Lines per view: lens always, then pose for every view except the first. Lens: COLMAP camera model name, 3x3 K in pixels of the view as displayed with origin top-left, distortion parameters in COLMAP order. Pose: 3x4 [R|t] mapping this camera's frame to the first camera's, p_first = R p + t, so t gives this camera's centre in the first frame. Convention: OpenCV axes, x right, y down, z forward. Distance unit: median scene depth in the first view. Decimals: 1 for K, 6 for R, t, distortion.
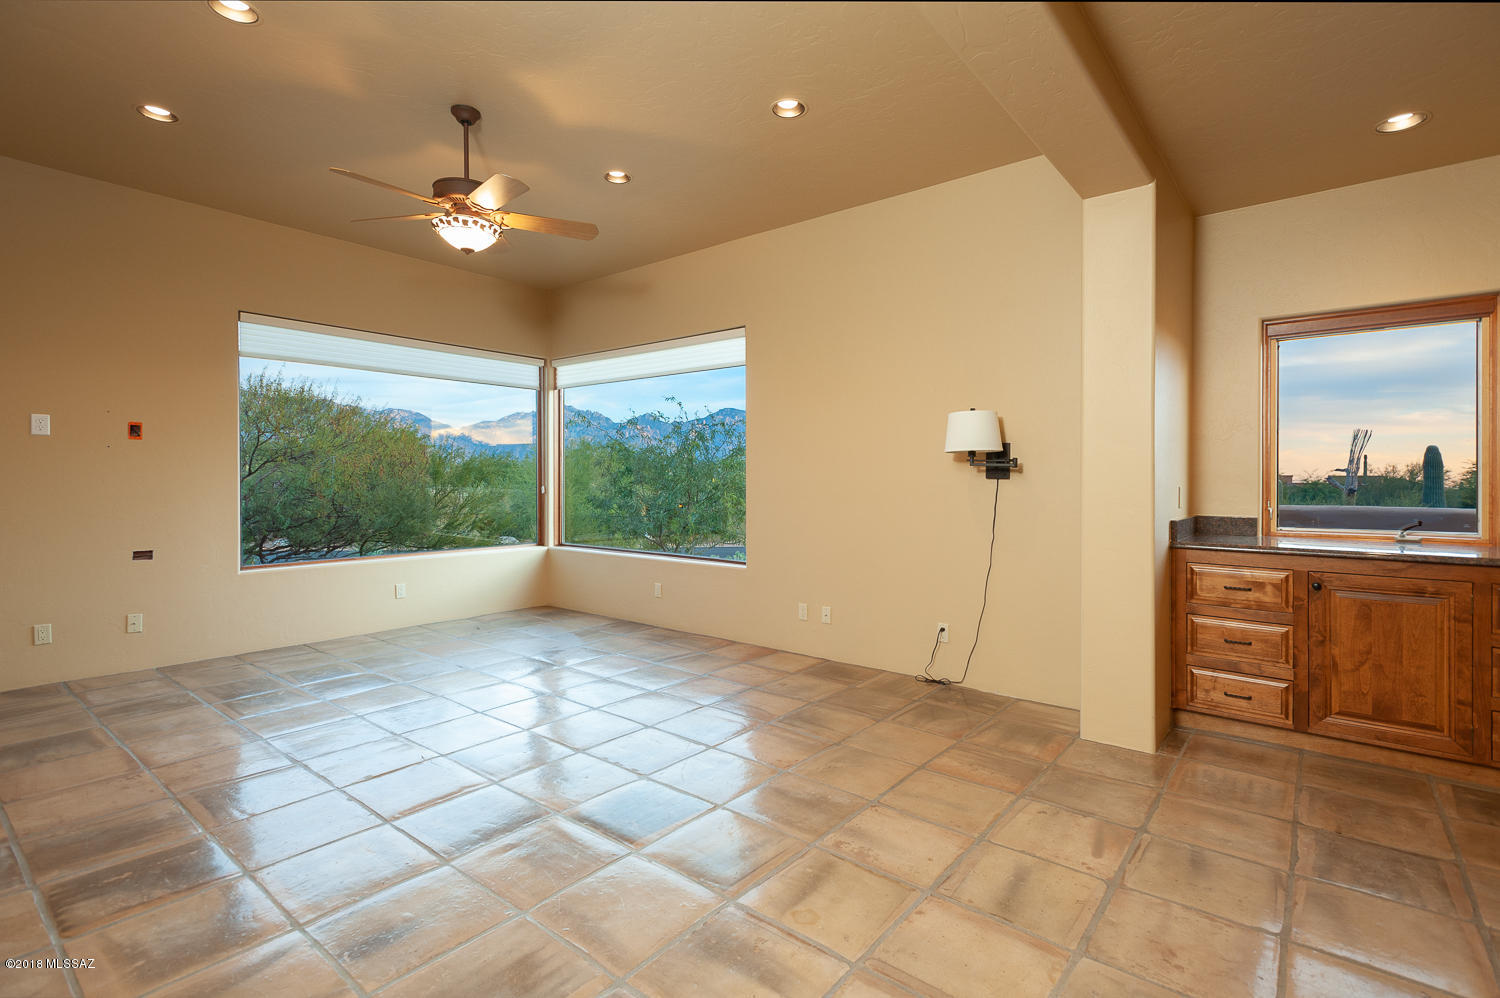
lens RADIAL K [[714.1, 0, 755.8], [0, 714.1, 487.1], [0, 0, 1]] dist [0.005200, 0.000743]
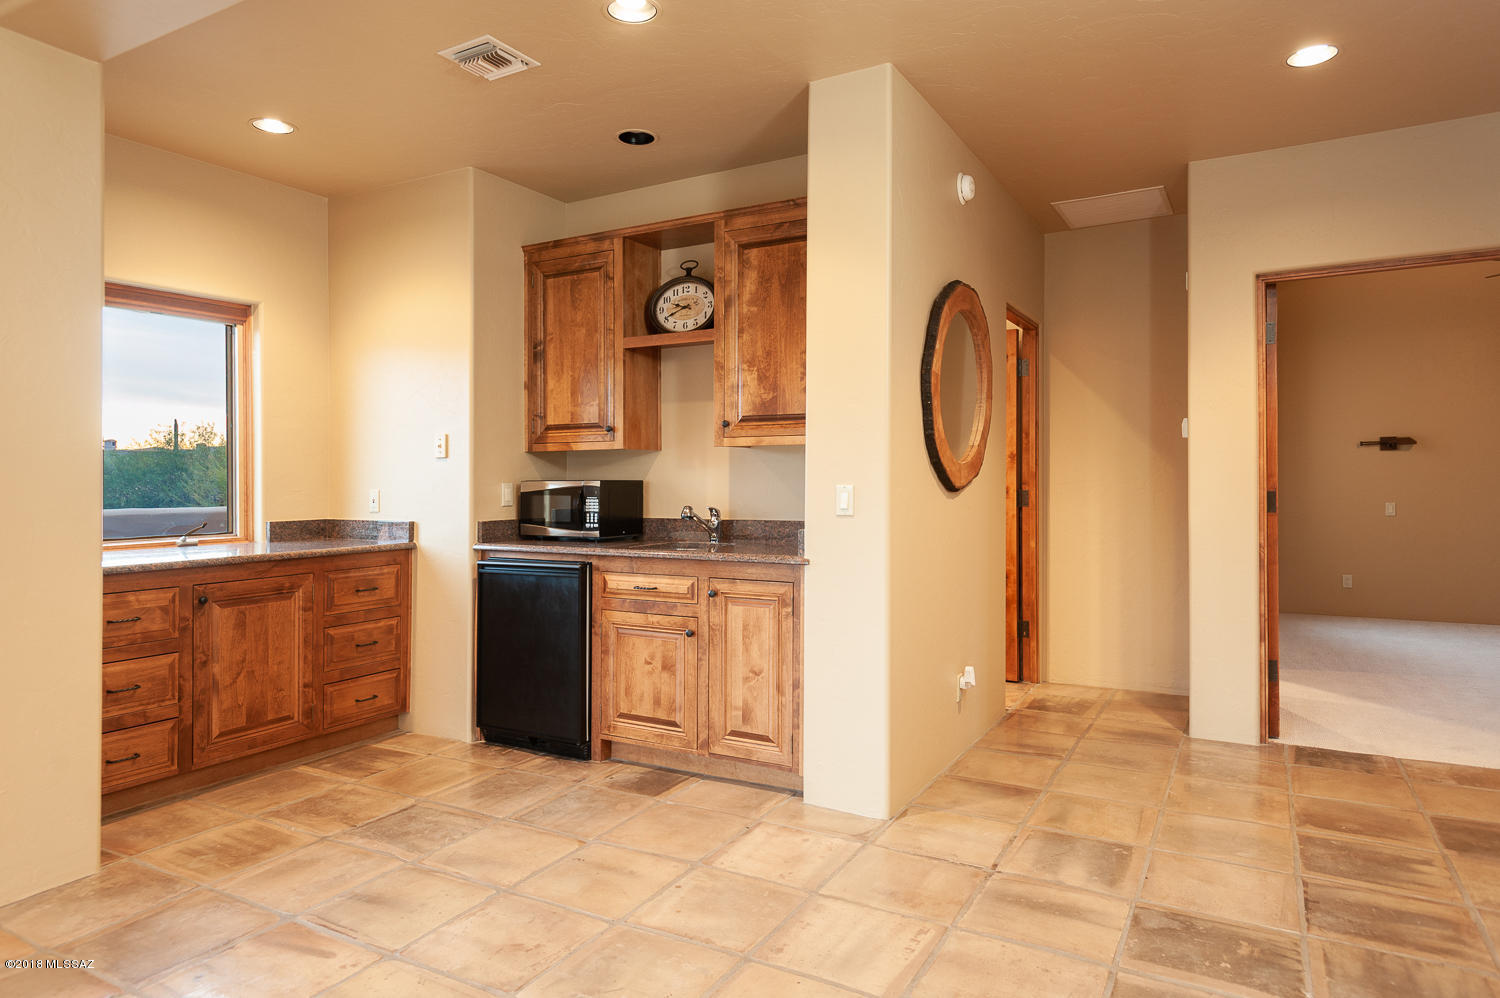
lens RADIAL K [[903.0, 0, 754.3], [0, 903.0, 490.1], [0, 0, 1]] dist [0.007750, -0.000417]
pose [[-0.166839, -0.017027, 0.985837, -0.439582], [0.015101, 0.999689, 0.019822, -0.010247], [-0.985868, 0.018194, -0.166530, 0.522789]]
